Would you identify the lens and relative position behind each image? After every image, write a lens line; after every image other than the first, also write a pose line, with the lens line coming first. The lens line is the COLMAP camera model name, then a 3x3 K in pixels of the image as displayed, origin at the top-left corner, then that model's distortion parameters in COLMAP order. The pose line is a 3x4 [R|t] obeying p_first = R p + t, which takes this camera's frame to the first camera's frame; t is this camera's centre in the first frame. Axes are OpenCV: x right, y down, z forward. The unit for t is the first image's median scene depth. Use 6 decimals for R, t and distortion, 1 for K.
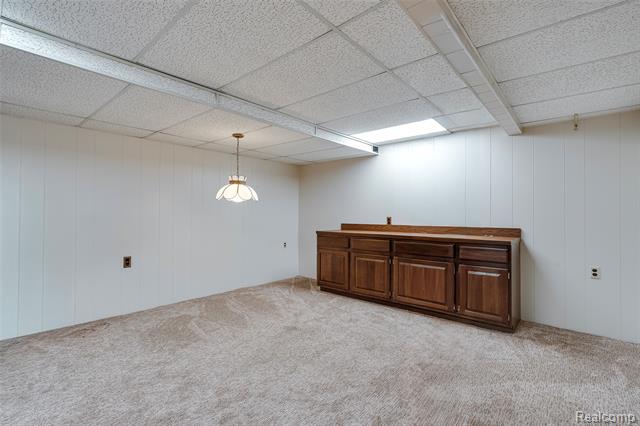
lens RADIAL K [[291.4, 0, 317.1], [0, 291.4, 214.0], [0, 0, 1]] dist [-0.000289, 0.000631]
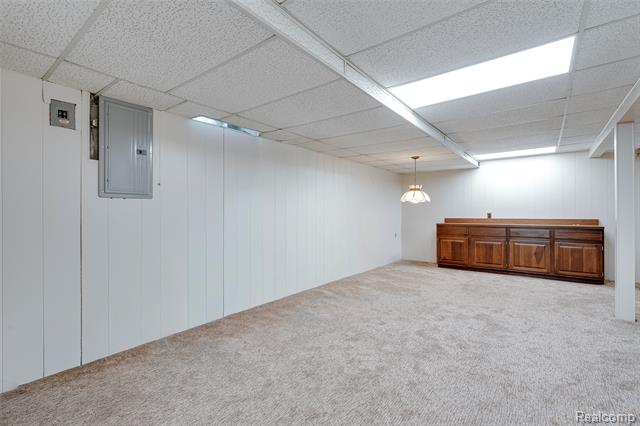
lens RADIAL K [[291.4, 0, 317.1], [0, 291.4, 214.0], [0, 0, 1]] dist [-0.000289, 0.000631]
pose [[0.998167, -0.005758, 0.060253, -0.761446], [0.005195, 0.999942, 0.009485, -0.001986], [-0.060304, -0.009155, 0.998138, -0.386994]]
